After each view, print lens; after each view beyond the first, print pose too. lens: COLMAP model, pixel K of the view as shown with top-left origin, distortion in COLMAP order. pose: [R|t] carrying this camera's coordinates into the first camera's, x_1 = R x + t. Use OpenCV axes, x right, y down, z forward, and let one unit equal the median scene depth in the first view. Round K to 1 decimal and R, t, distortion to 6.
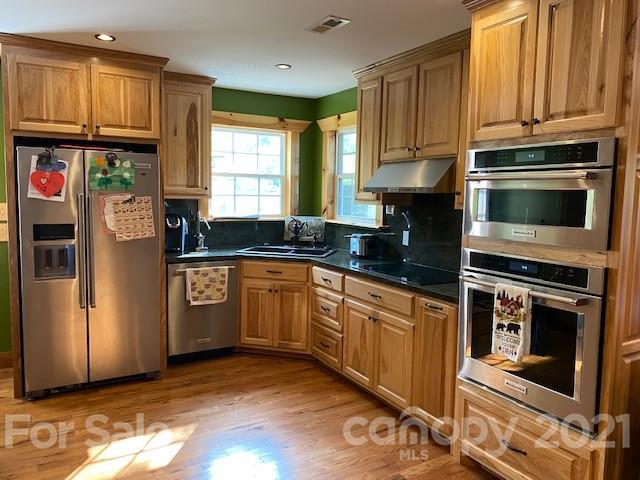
lens RADIAL K [[492.4, 0, 322.3], [0, 492.4, 236.4], [0, 0, 1]] dist [0.016079, 0.001426]
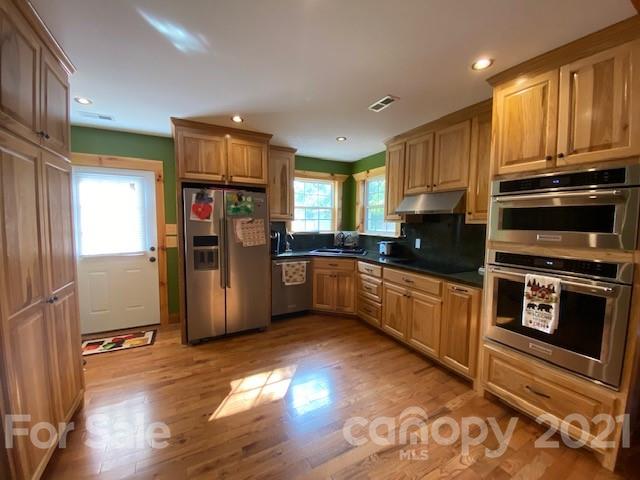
lens RADIAL K [[257.0, 0, 320.0], [0, 257.0, 240.0], [0, 0, 1]] dist [0.042940, -0.036751]
pose [[0.999046, -0.008151, -0.042911, -0.108570], [0.007465, 0.999842, -0.016120, 0.003229], [0.043036, 0.015784, 0.998949, 0.139900]]
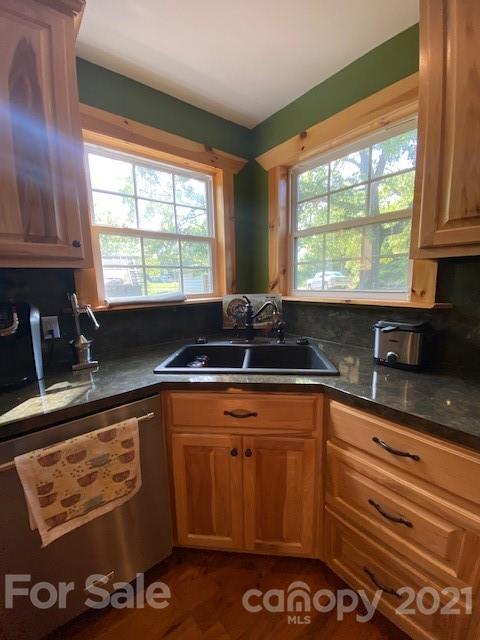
lens RADIAL K [[258.1, 0, 240.0], [0, 258.1, 320.0], [0, 0, 1]] dist [-0.017336, -0.000287]
pose [[0.985788, -0.068751, 0.153283, -0.133486], [0.059282, 0.996089, 0.065514, -0.034989], [-0.157187, -0.055496, 0.986008, 0.781959]]
